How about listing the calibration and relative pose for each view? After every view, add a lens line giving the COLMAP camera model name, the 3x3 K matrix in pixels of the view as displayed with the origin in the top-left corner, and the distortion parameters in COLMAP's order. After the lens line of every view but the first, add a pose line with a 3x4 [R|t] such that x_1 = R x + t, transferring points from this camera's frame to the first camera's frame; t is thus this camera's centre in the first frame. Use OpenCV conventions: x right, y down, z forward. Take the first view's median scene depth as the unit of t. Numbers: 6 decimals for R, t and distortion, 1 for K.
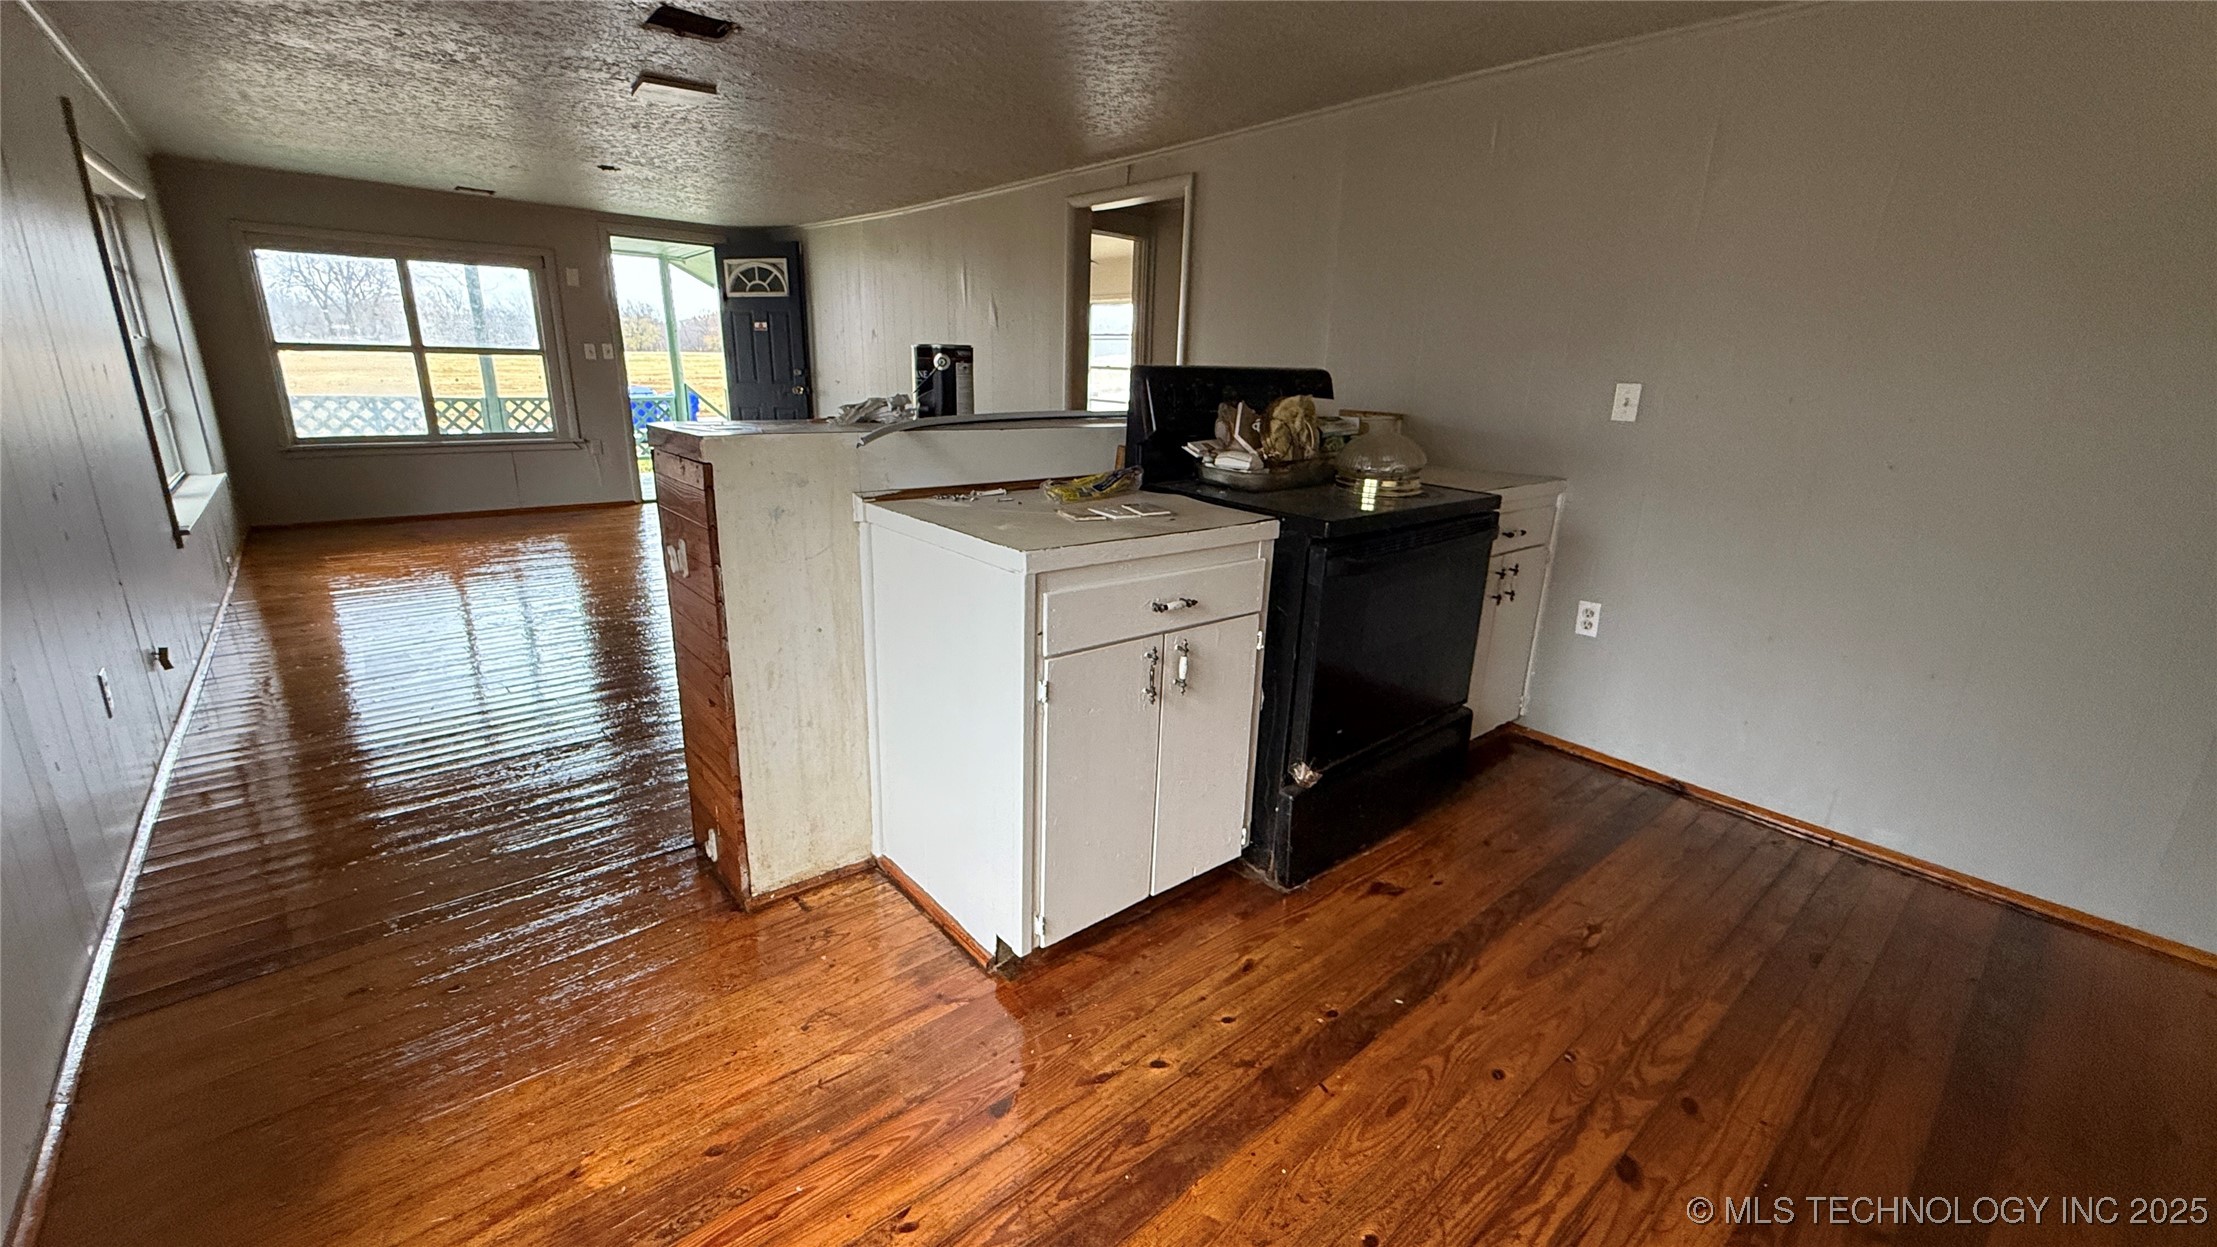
lens RADIAL K [[891.1, 0, 1101.5], [0, 891.1, 618.9], [0, 0, 1]] dist [0.001086, 0.000095]
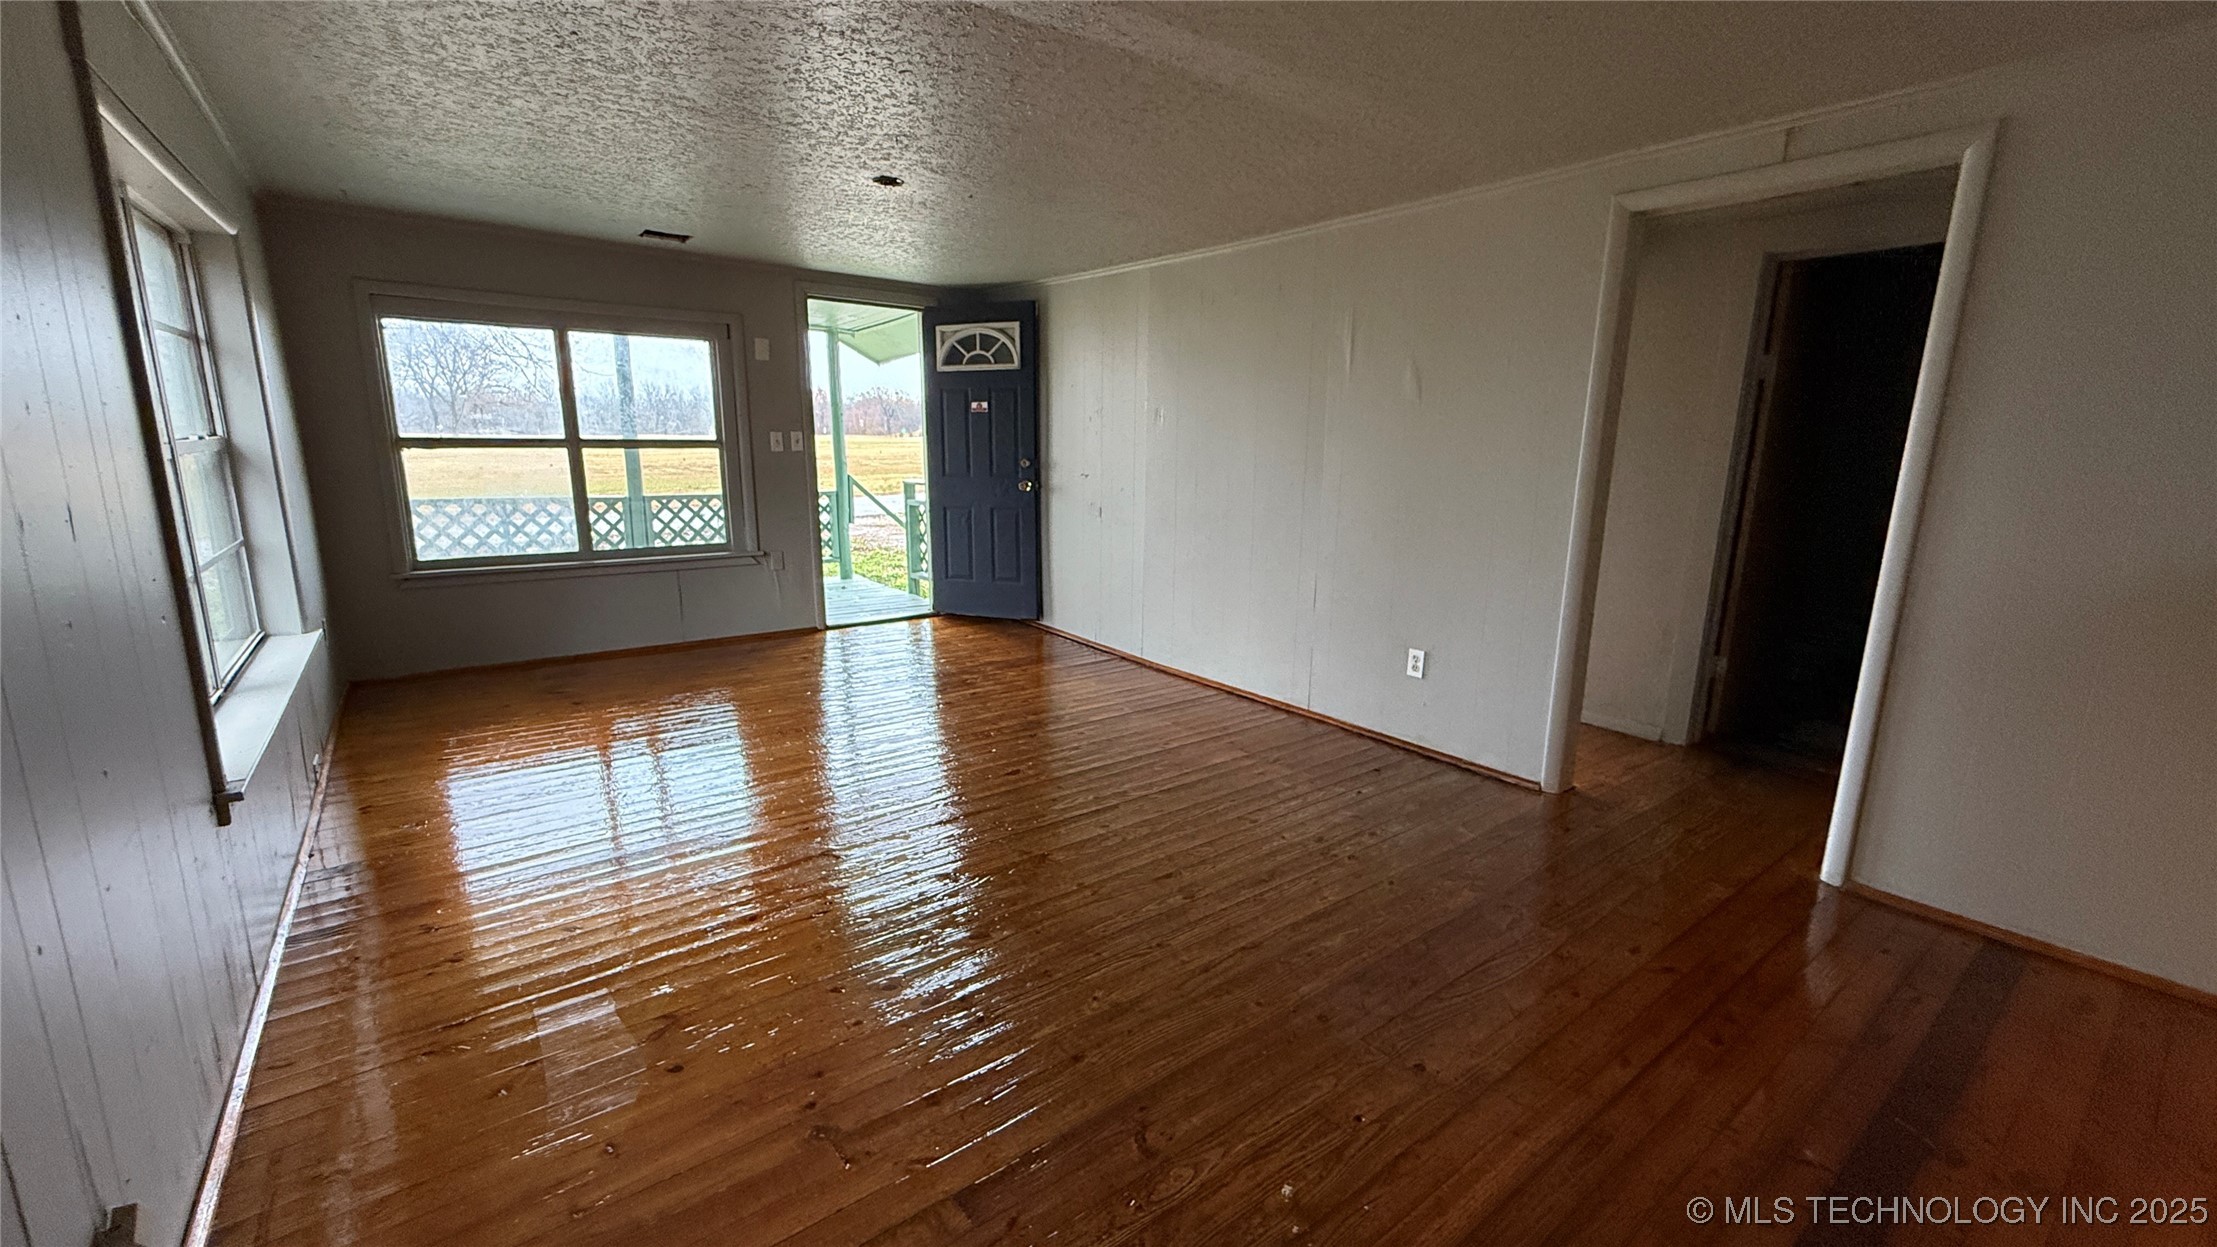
lens RADIAL K [[891.1, 0, 1101.5], [0, 891.1, 618.9], [0, 0, 1]] dist [0.001086, 0.000095]
pose [[0.998233, -0.003031, -0.059336, -0.249435], [-0.001746, 0.996769, -0.080300, -0.084509], [0.059388, 0.080262, 0.995003, 0.256471]]
